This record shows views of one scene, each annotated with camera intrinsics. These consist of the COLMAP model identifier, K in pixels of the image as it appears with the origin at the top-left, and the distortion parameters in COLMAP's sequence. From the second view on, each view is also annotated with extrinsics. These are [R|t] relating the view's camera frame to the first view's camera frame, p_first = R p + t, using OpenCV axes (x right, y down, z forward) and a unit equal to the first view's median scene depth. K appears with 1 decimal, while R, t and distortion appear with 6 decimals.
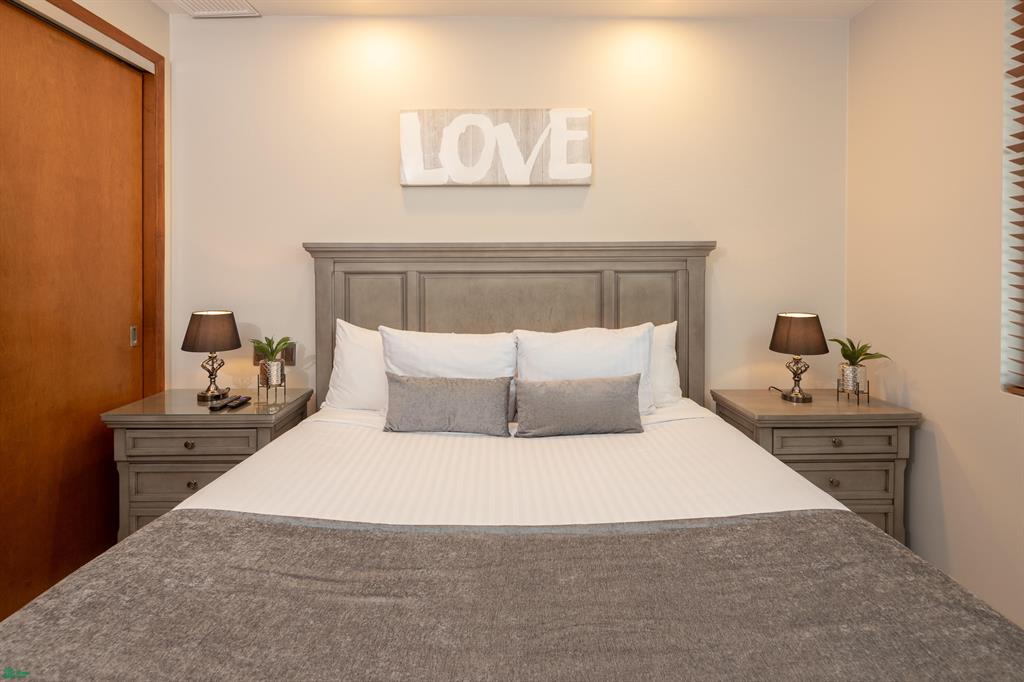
lens RADIAL K [[516.7, 0, 513.3], [0, 516.7, 268.6], [0, 0, 1]] dist [-0.002933, -0.000689]
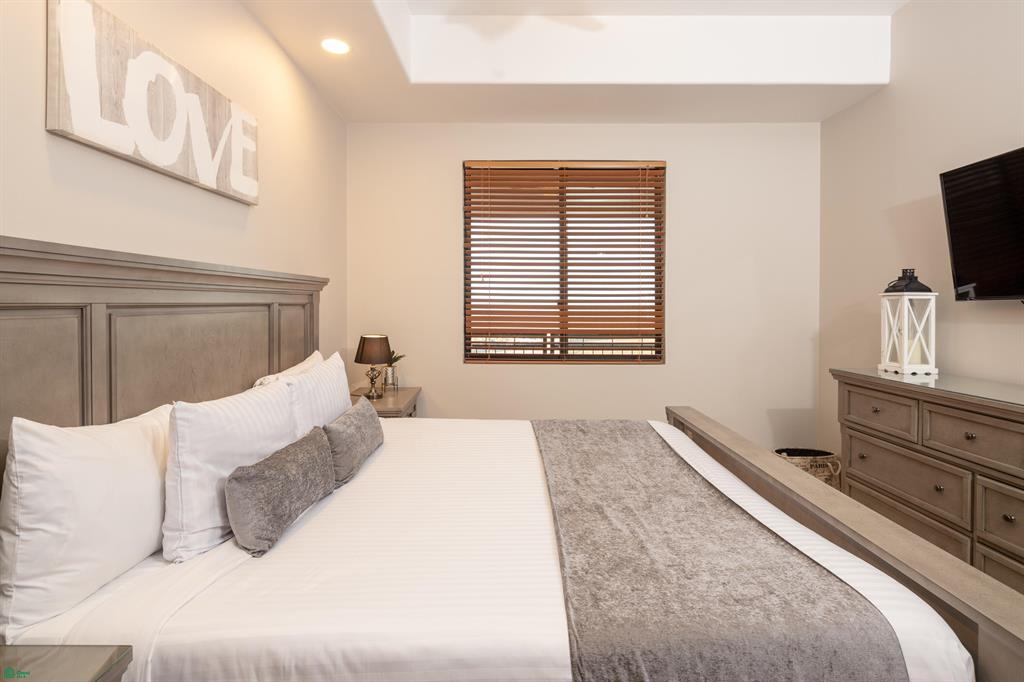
lens RADIAL K [[498.3, 0, 506.1], [0, 498.3, 293.9], [0, 0, 1]] dist [-0.000505, -0.000962]
pose [[0.015405, 0.020064, 0.999680, -0.688934], [0.001544, 0.999797, -0.020090, 0.005917], [-0.999880, 0.001853, 0.015371, 0.565685]]
